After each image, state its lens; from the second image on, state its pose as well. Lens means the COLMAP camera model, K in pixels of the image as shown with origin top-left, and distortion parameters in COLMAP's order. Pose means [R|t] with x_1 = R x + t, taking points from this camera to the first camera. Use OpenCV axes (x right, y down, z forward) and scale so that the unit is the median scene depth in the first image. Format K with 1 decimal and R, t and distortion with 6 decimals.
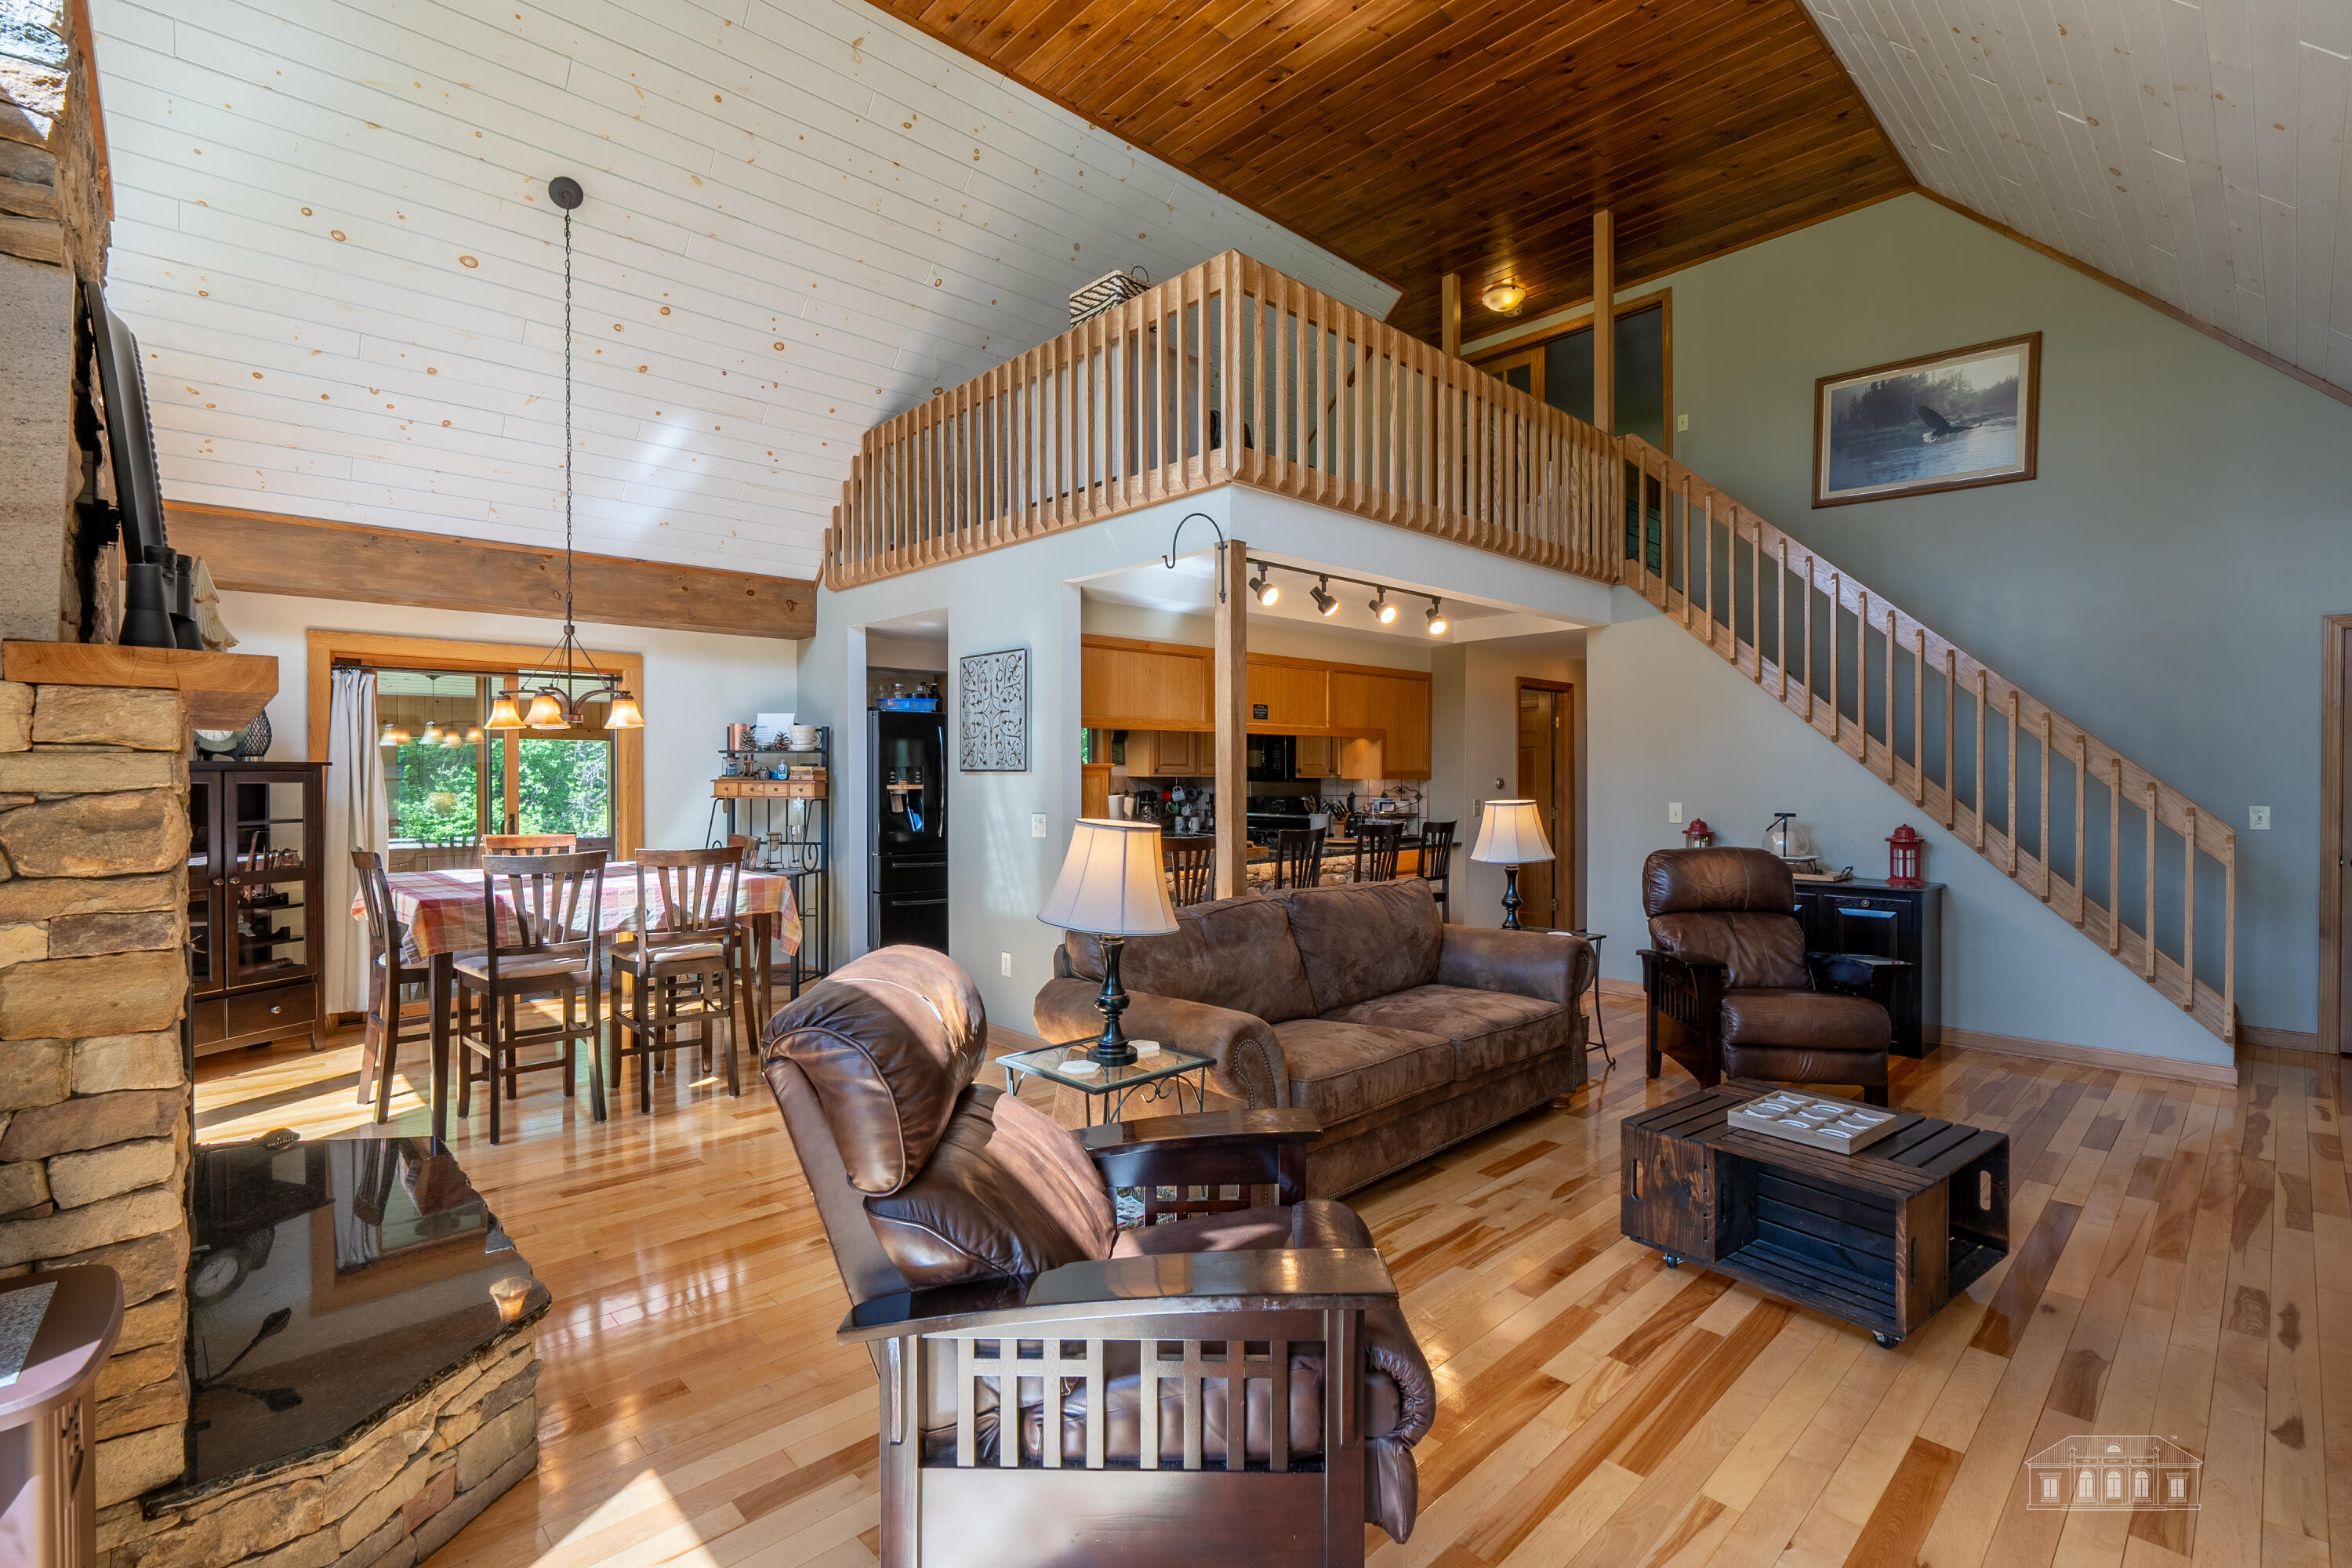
lens RADIAL K [[1061.6, 0, 1176.0], [0, 1061.6, 784.0], [0, 0, 1]] dist [-0.000376, 0.000536]
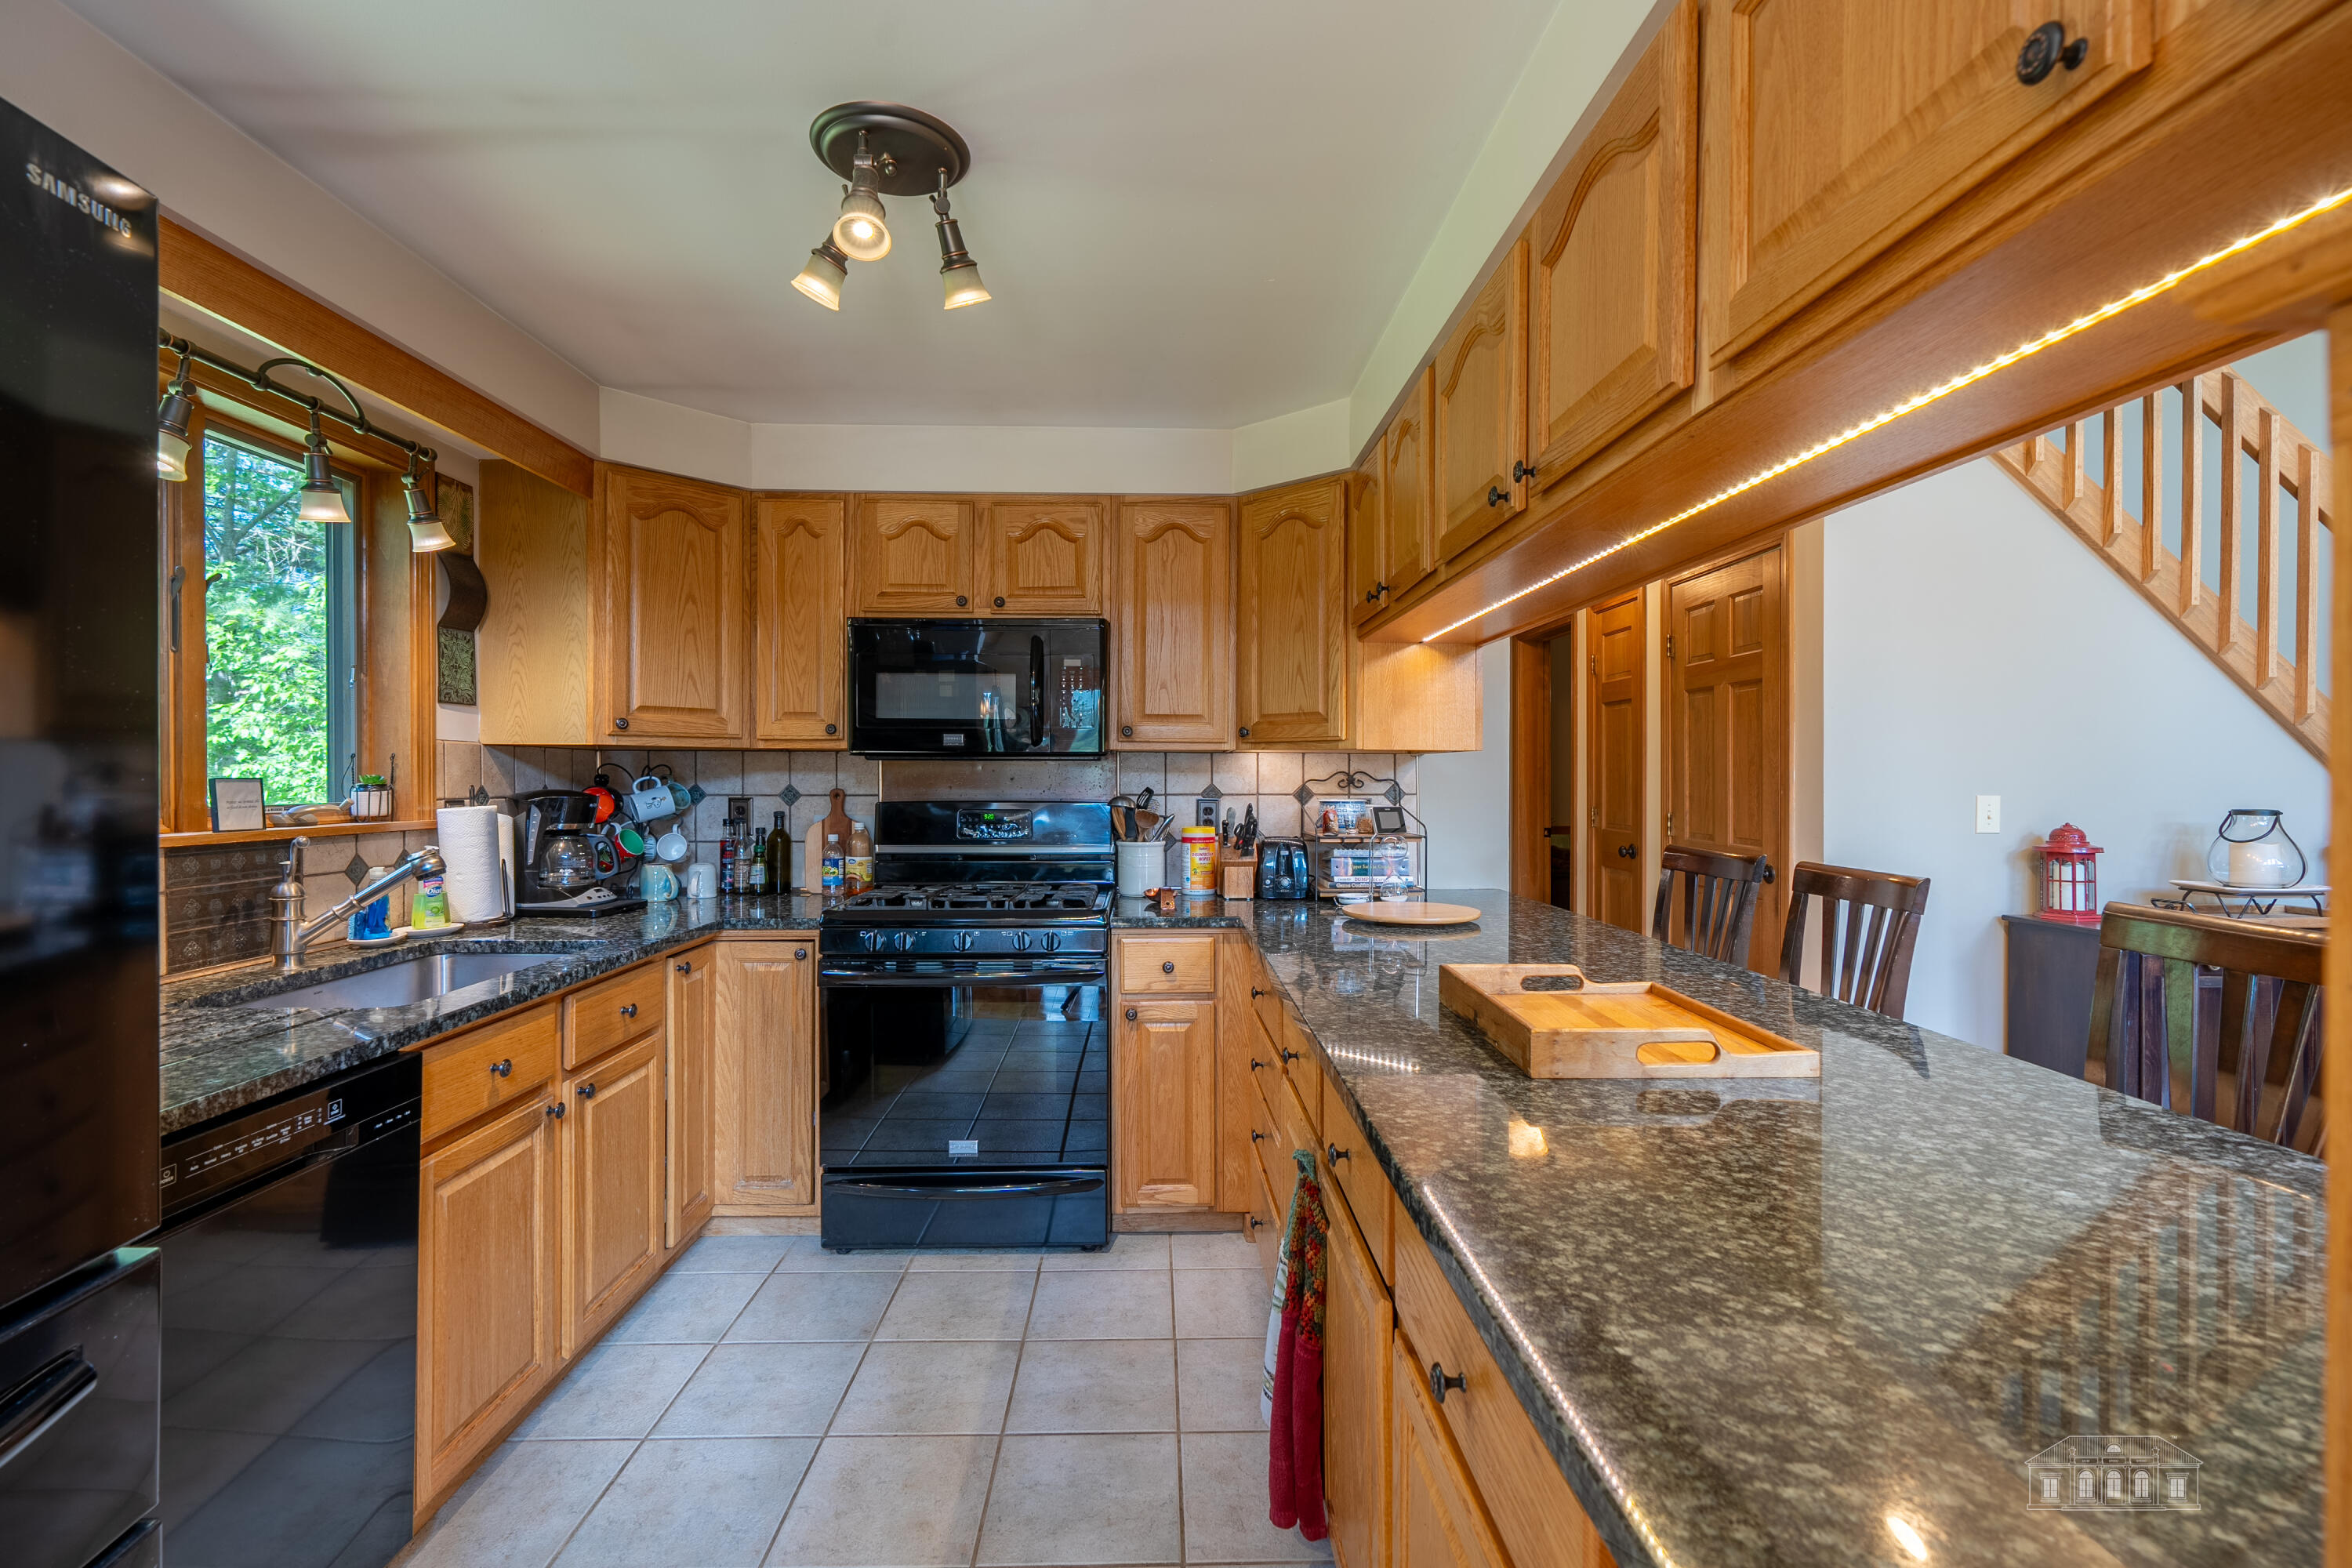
lens RADIAL K [[1061.6, 0, 1176.0], [0, 1061.6, 784.0], [0, 0, 1]] dist [-0.000376, 0.000536]
pose [[0.671199, -0.008081, 0.741233, -0.234343], [0.007436, 0.999964, 0.004168, 0.008008], [-0.741240, 0.002714, 0.671235, 1.092285]]
